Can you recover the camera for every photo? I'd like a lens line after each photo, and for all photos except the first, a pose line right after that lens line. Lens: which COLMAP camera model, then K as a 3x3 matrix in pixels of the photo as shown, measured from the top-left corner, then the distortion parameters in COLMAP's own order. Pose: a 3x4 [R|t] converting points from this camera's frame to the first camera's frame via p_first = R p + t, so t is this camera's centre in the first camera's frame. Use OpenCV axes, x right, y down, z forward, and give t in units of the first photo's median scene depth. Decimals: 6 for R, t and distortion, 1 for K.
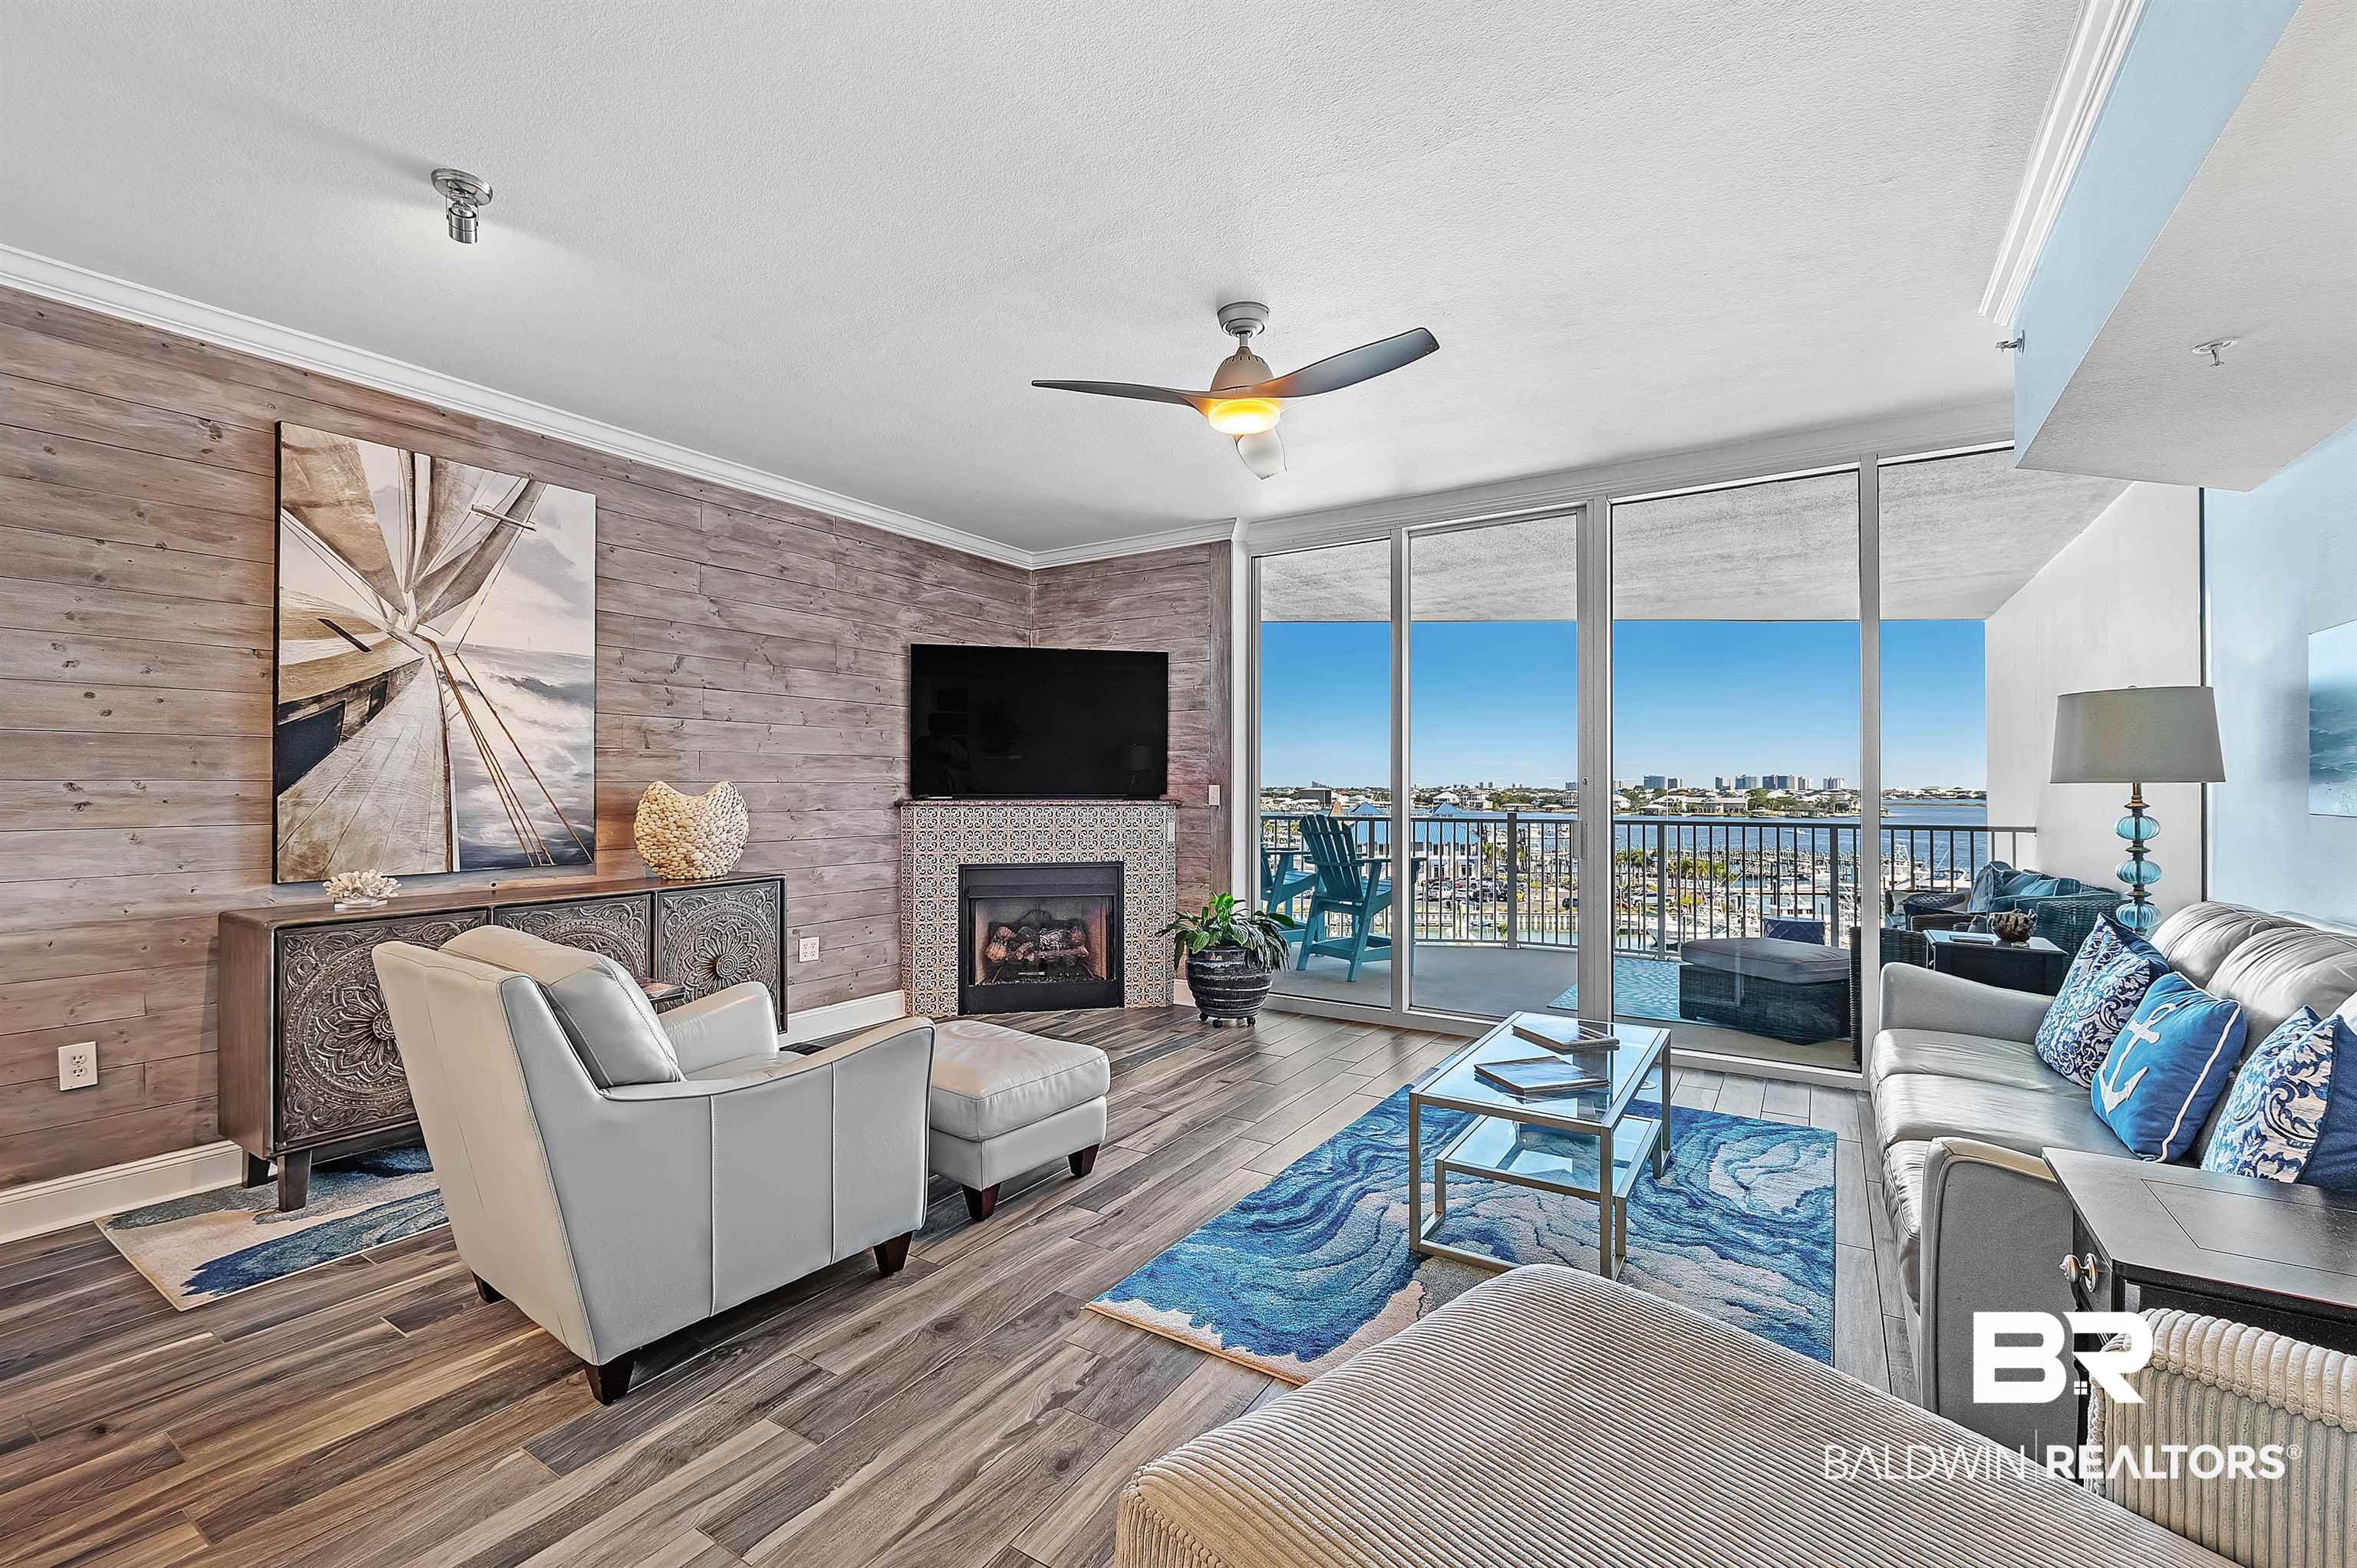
lens RADIAL K [[998.3, 0, 1185.2], [0, 998.3, 782.4], [0, 0, 1]] dist [-0.003612, -0.002088]
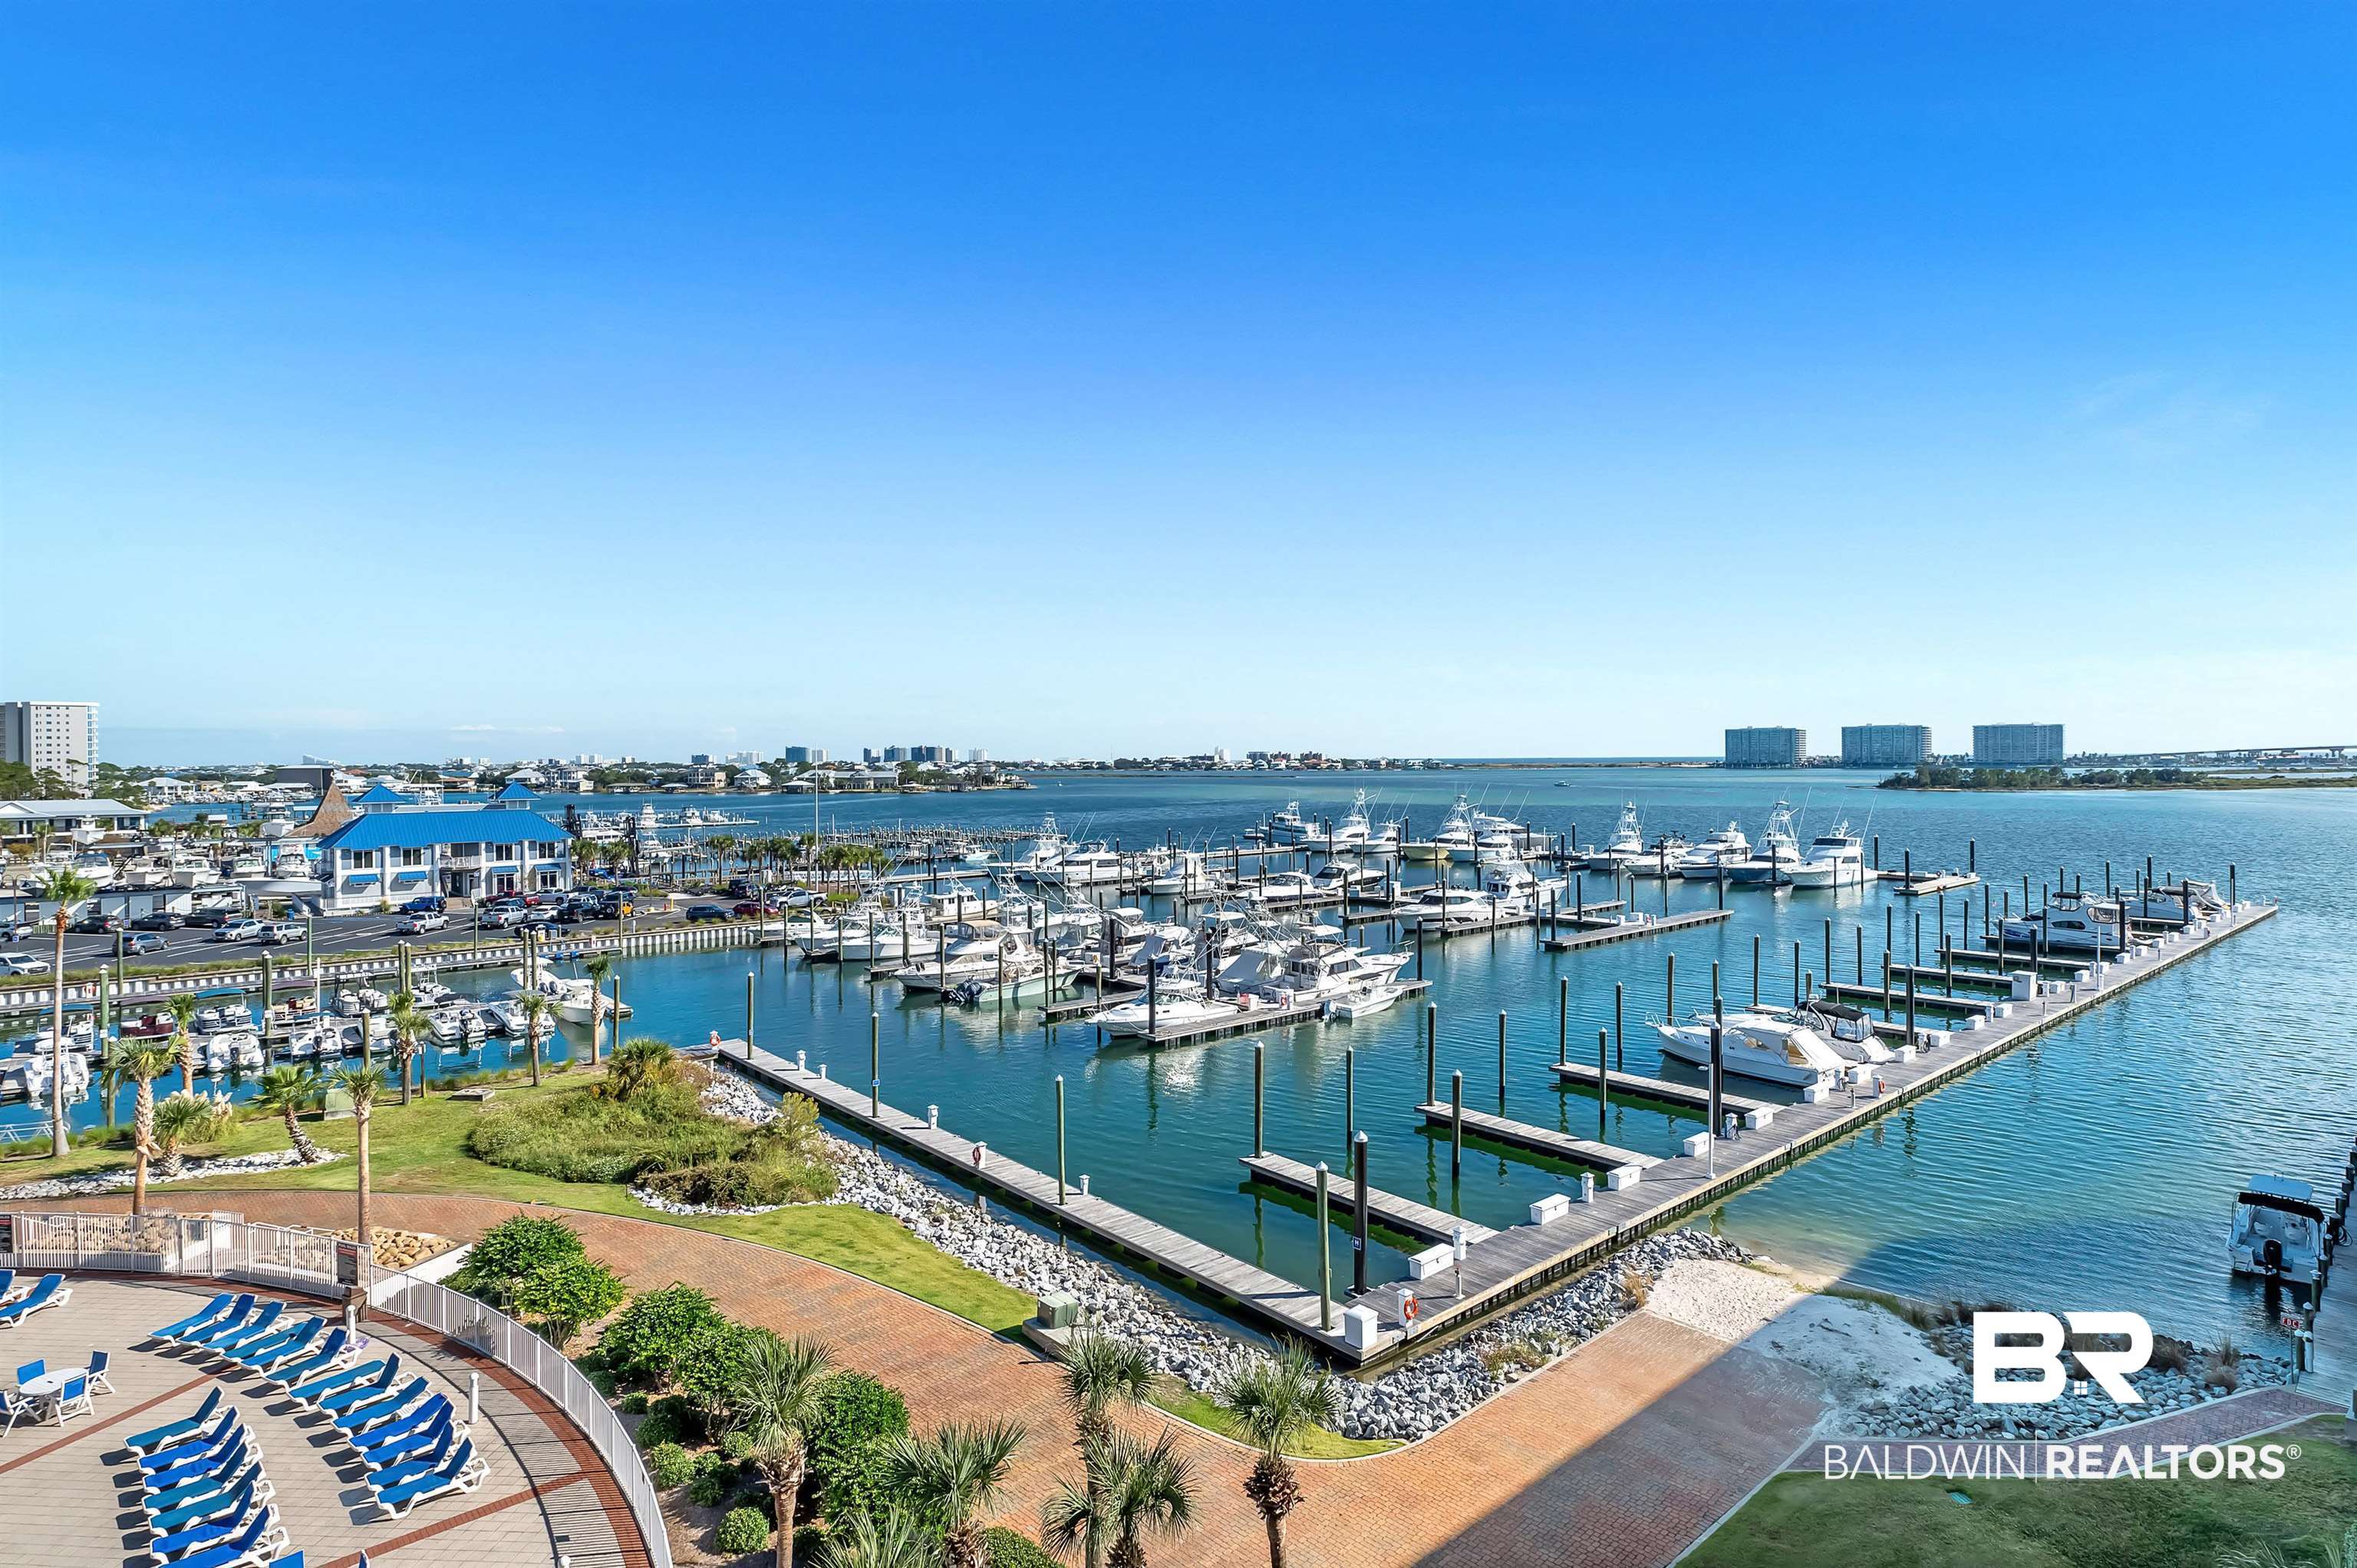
lens RADIAL K [[1240.0, 0, 1172.7], [0, 1240.0, 771.0], [0, 0, 1]] dist [-0.010112, -0.003583]
pose [[0.742470, -0.014948, 0.669713, 0.671430], [0.006973, 0.999869, 0.014587, 0.059208], [-0.669844, -0.006160, 0.742477, 1.617555]]
